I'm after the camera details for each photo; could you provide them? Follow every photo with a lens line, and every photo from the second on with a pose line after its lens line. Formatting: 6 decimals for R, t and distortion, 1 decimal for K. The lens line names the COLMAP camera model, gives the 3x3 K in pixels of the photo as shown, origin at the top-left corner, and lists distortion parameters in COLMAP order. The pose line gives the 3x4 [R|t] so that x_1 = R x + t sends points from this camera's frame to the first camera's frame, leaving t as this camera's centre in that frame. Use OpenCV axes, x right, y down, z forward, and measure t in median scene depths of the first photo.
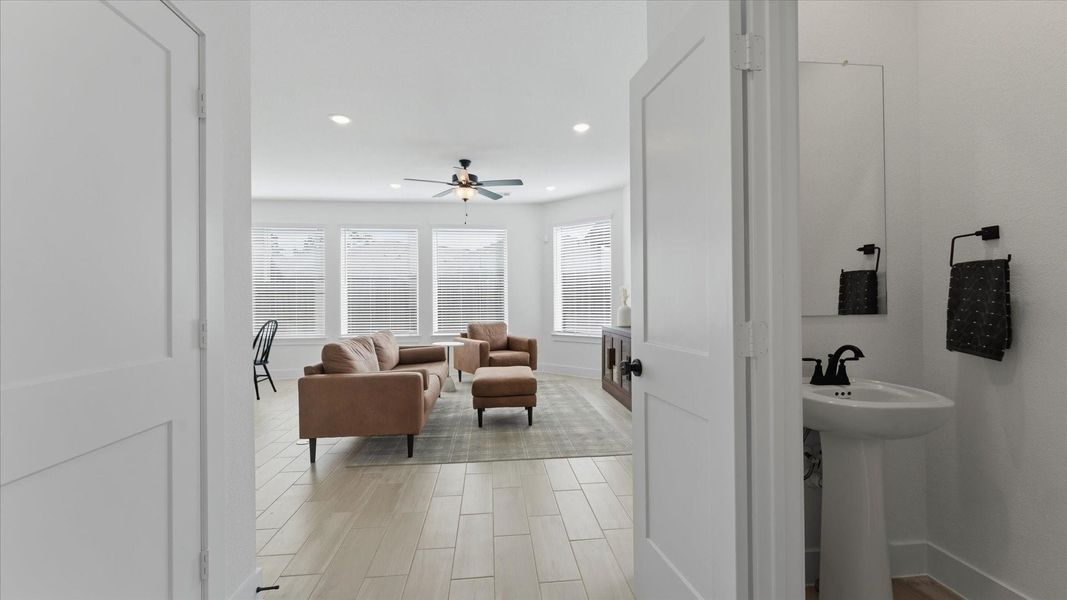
lens RADIAL K [[428.1, 0, 526.3], [0, 428.1, 298.2], [0, 0, 1]] dist [-0.000484, 0.000260]
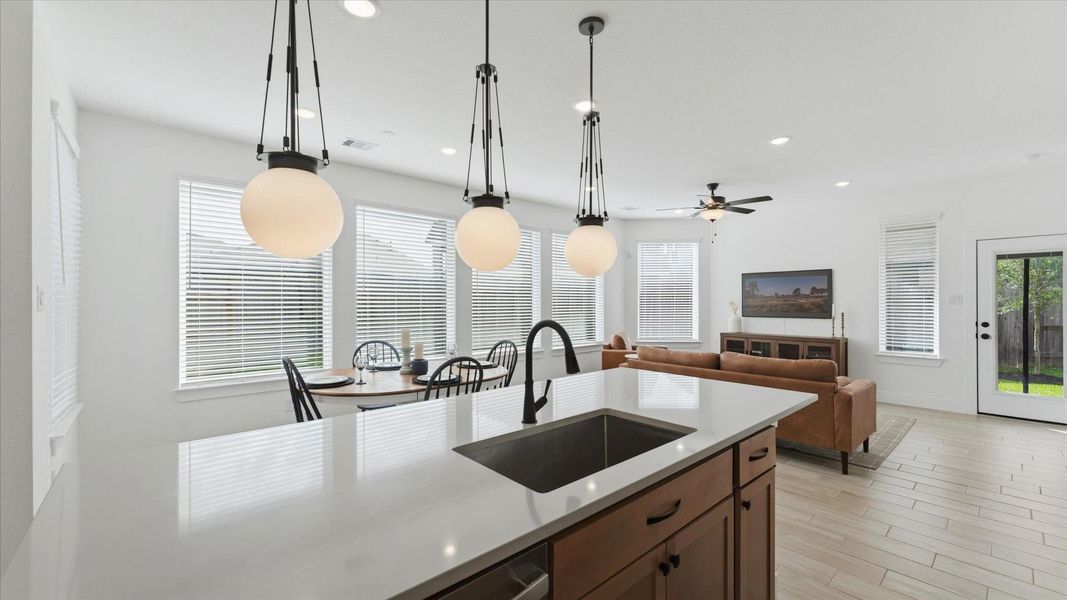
lens RADIAL K [[428.1, 0, 536.1], [0, 428.1, 297.0], [0, 0, 1]] dist [-0.000484, 0.000260]
pose [[0.797377, 0.010837, 0.603384, -1.166730], [-0.008589, 0.999941, -0.006609, -0.027564], [-0.603420, 0.000087, 0.797424, 0.422287]]
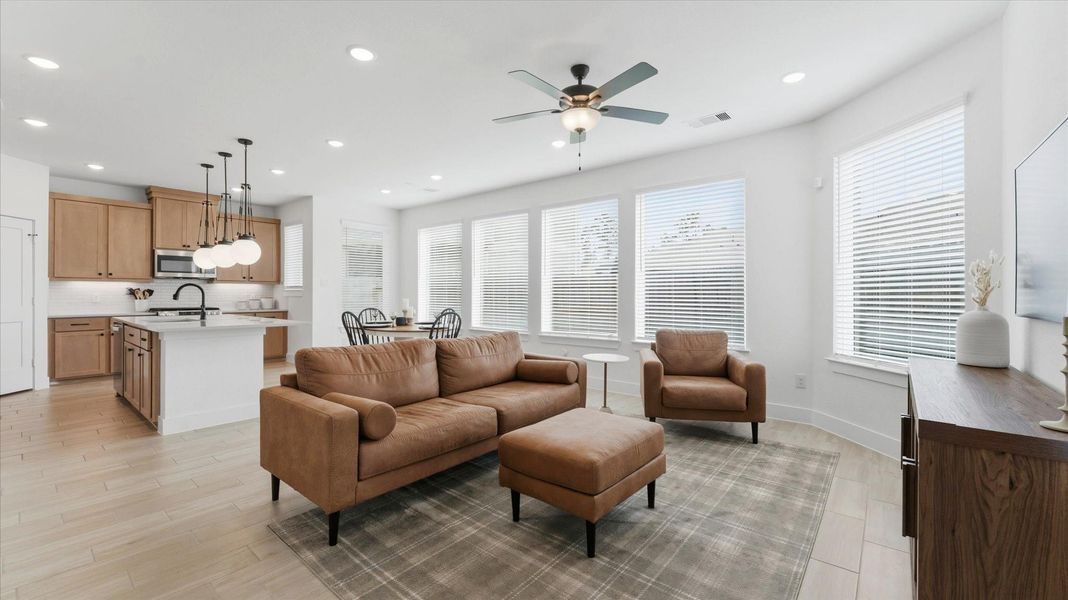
lens RADIAL K [[428.5, 0, 539.1], [0, 428.5, 292.4], [0, 0, 1]] dist [-0.000484, 0.000260]
pose [[0.711382, 0.005218, -0.702786, 0.258167], [-0.004460, 0.999986, 0.002910, 0.002315], [0.702791, 0.001064, 0.711396, 0.530490]]
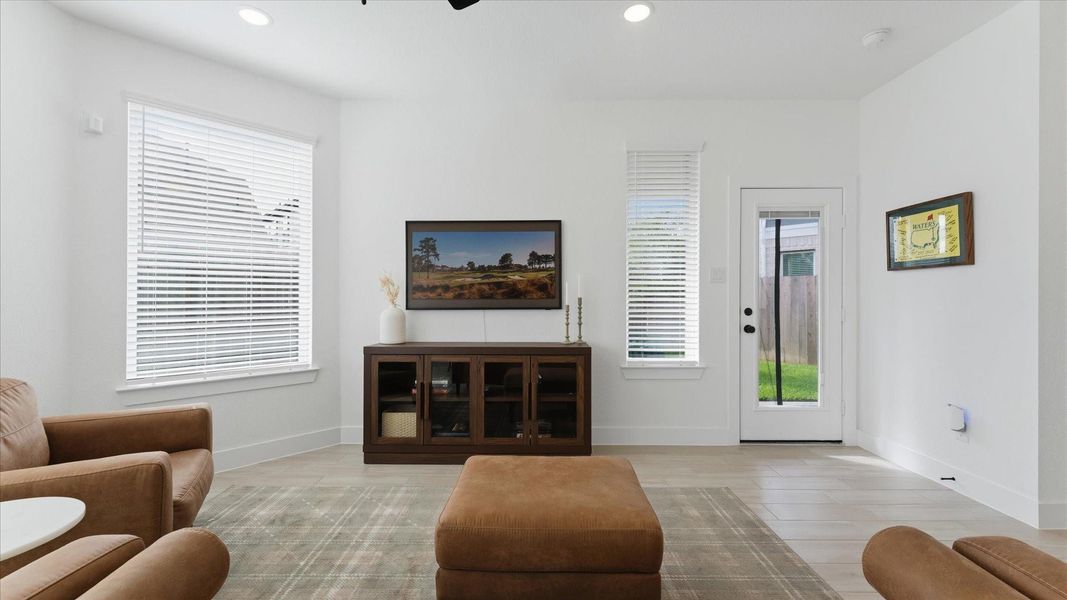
lens RADIAL K [[428.1, 0, 520.6], [0, 428.1, 301.5], [0, 0, 1]] dist [-0.000484, 0.000260]
pose [[0.098831, -0.002414, 0.995101, -0.403752], [-0.006755, 0.999972, 0.003097, 0.007117], [-0.995081, -0.007028, 0.098812, 0.908771]]
